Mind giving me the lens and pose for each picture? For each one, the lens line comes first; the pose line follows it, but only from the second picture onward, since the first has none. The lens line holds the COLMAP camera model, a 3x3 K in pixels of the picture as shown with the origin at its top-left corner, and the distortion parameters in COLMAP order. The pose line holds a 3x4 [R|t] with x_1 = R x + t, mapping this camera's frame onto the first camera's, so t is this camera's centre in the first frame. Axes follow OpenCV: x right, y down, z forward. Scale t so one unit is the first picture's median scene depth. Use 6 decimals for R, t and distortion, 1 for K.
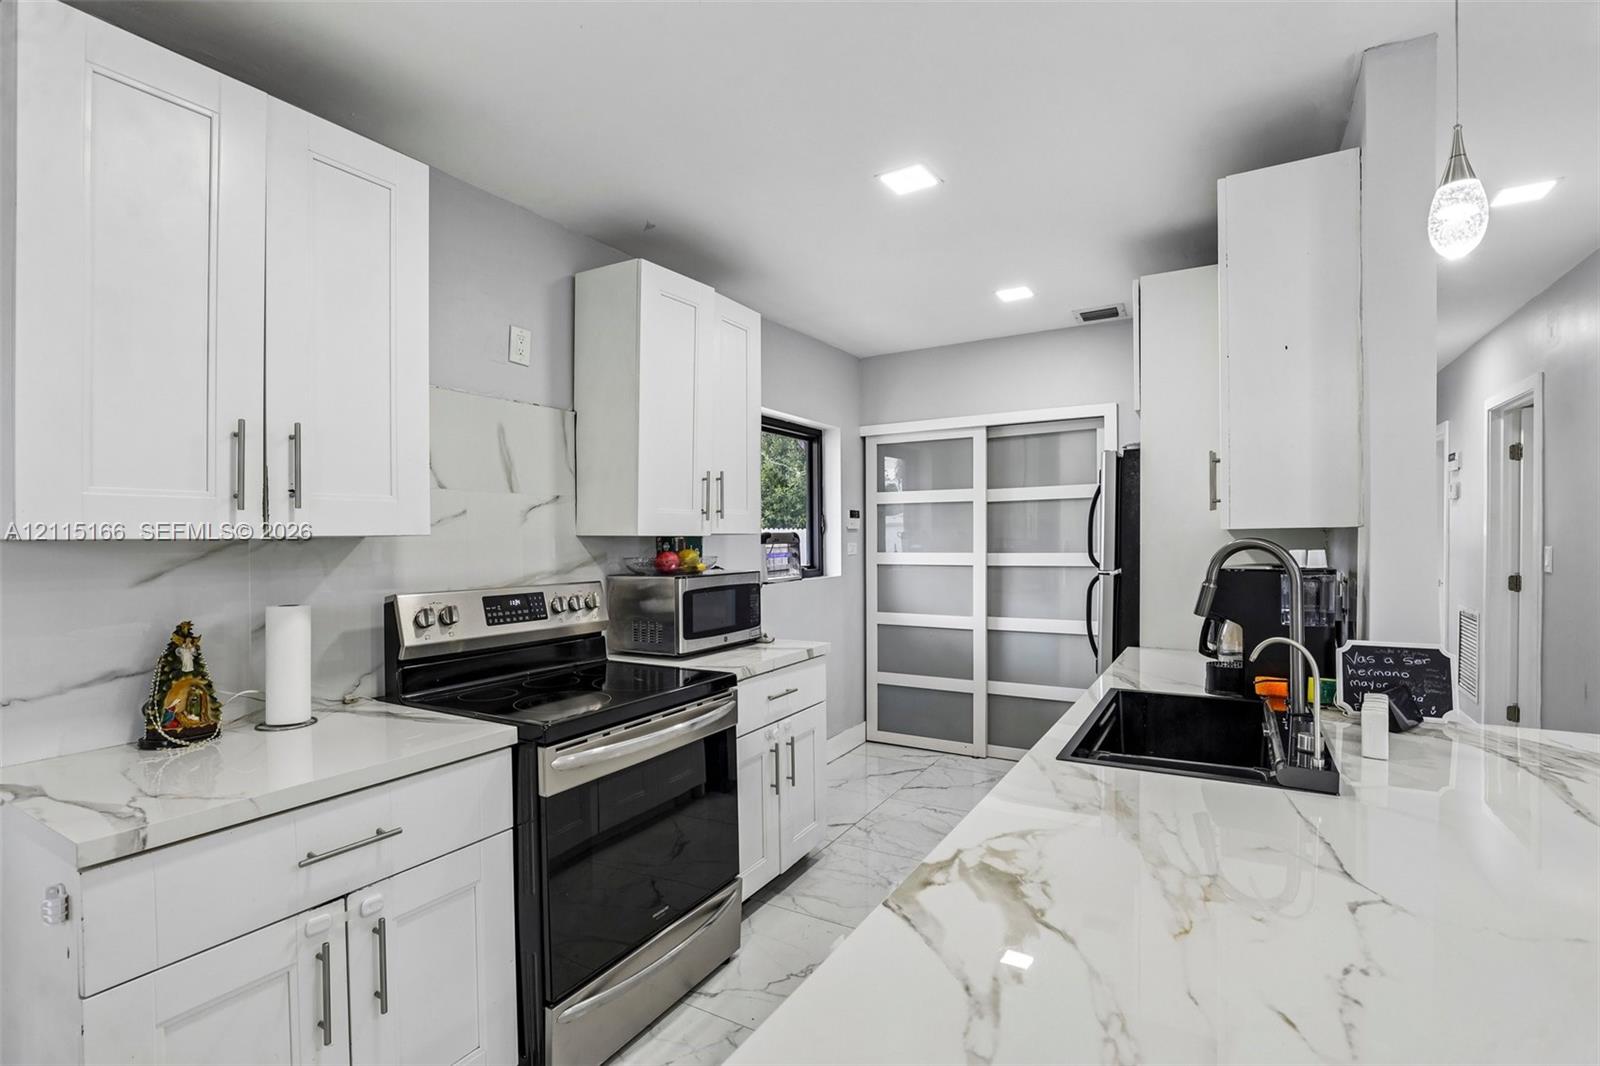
lens RADIAL K [[735.6, 0, 812.2], [0, 735.6, 537.3], [0, 0, 1]] dist [-0.027977, -0.000069]
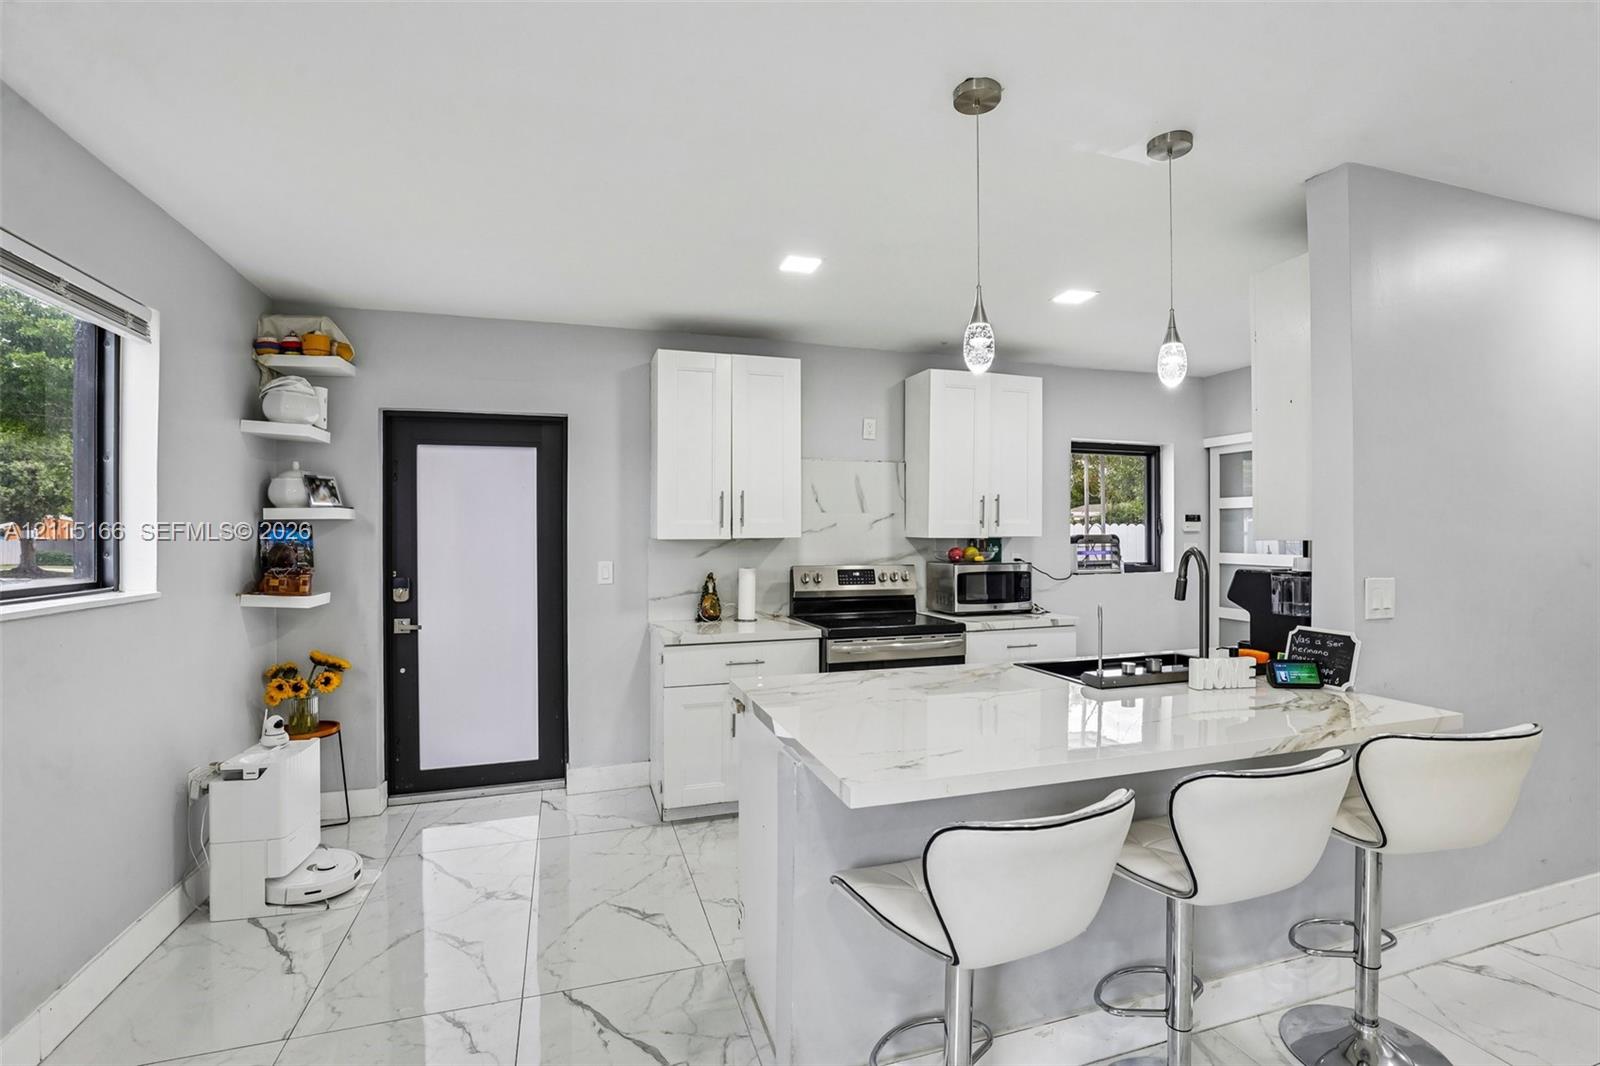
lens RADIAL K [[735.6, 0, 812.2], [0, 735.6, 537.3], [0, 0, 1]] dist [-0.027977, -0.000069]
pose [[0.748721, 0.011924, -0.662778, 0.730223], [-0.005724, 0.999917, 0.011523, -0.023314], [0.662860, -0.004834, 0.748727, -0.450862]]
